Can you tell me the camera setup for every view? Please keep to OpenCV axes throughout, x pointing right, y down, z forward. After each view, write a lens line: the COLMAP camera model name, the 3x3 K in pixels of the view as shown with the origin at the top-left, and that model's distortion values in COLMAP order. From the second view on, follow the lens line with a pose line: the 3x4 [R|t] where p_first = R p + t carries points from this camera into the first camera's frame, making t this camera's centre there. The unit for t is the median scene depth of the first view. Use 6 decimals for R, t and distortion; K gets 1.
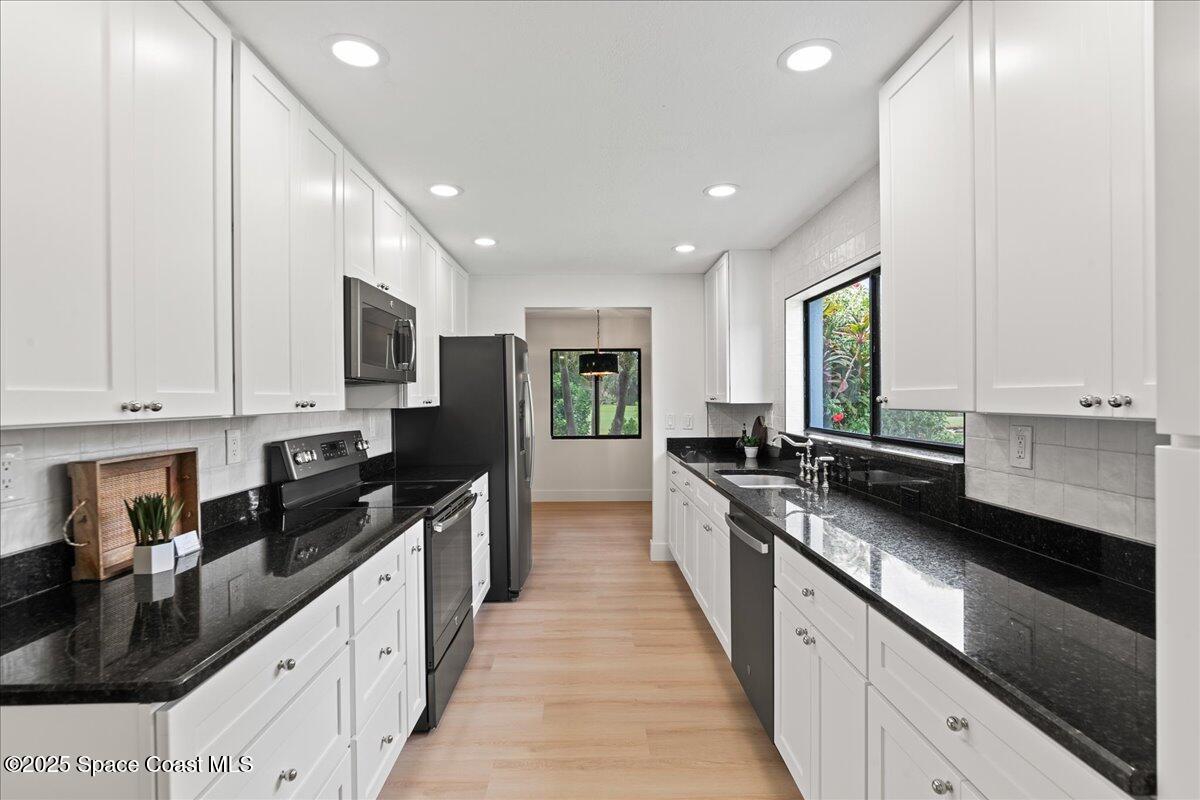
lens RADIAL K [[793.1, 0, 599.9], [0, 793.1, 395.2], [0, 0, 1]] dist [0.001448, 0.000233]
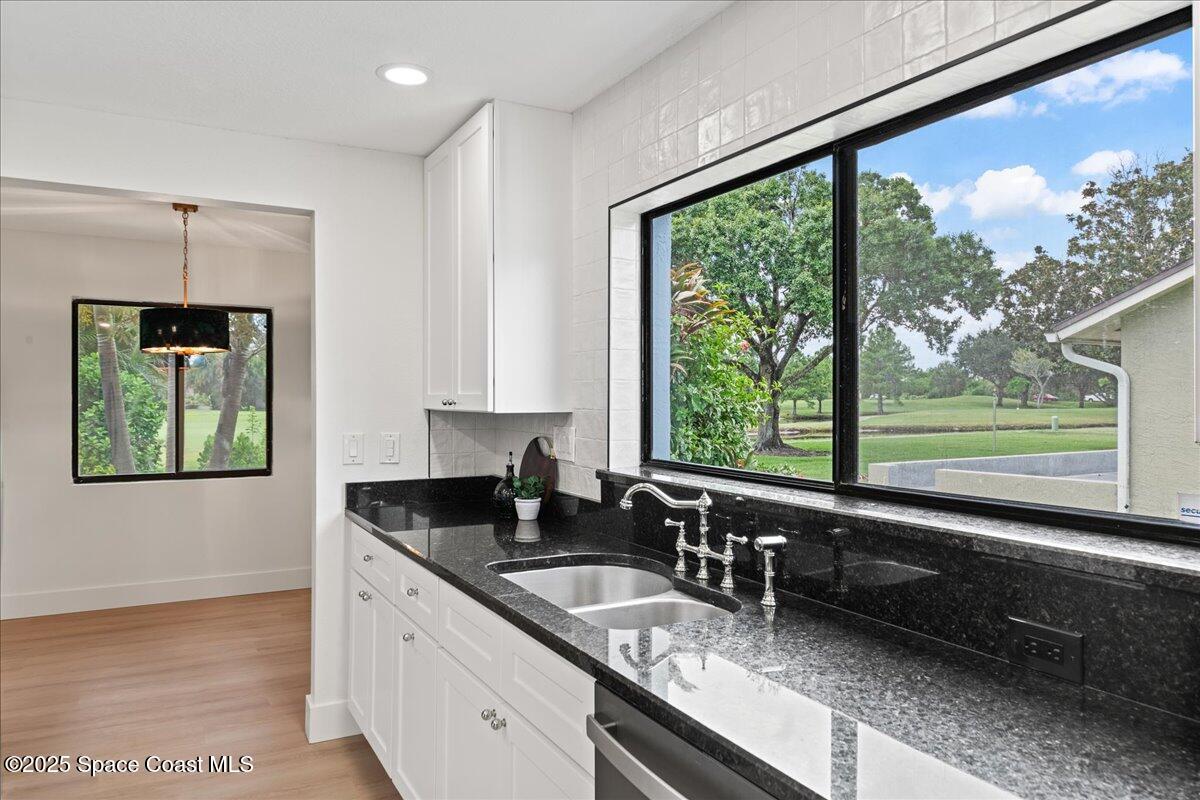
lens RADIAL K [[793.1, 0, 599.9], [0, 793.1, 395.2], [0, 0, 1]] dist [0.001448, 0.000233]
pose [[0.880116, 0.006463, 0.474714, -0.009998], [-0.006671, 0.999977, -0.001247, -0.000663], [-0.474711, -0.002070, 0.880139, 0.520552]]
